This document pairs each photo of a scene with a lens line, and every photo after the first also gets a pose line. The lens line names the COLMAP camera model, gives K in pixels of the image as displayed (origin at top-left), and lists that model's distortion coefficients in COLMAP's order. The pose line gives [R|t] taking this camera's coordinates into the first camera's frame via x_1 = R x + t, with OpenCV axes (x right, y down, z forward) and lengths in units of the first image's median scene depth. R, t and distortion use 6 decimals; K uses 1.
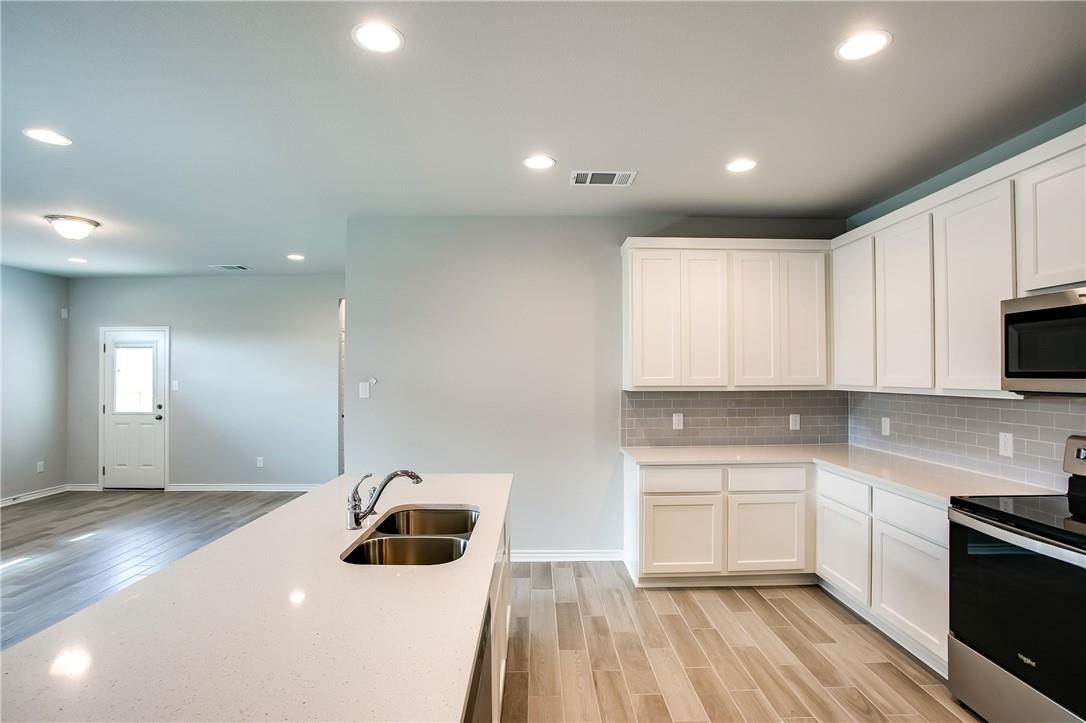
lens RADIAL K [[531.2, 0, 538.3], [0, 531.2, 365.9], [0, 0, 1]] dist [-0.066428, 0.022249]
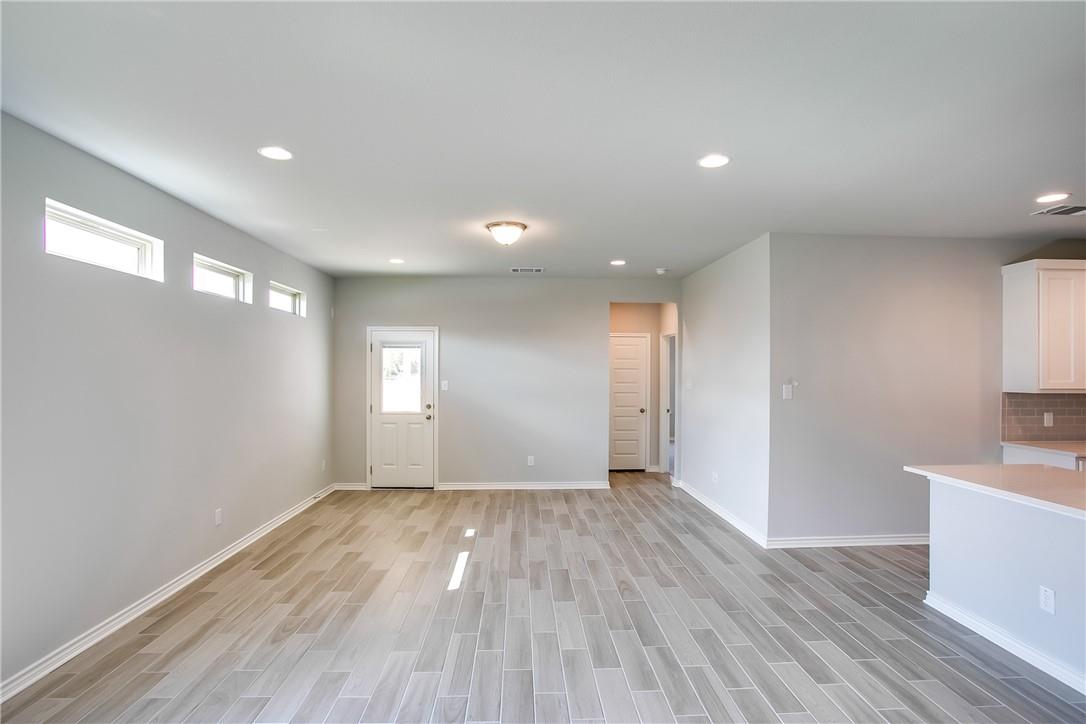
lens RADIAL K [[531.2, 0, 540.9], [0, 531.2, 367.1], [0, 0, 1]] dist [-0.066428, 0.022249]
pose [[0.999572, 0.005742, 0.028682, -0.847965], [-0.005955, 0.999955, 0.007337, -0.010210], [-0.028639, -0.007505, 0.999562, -0.065016]]
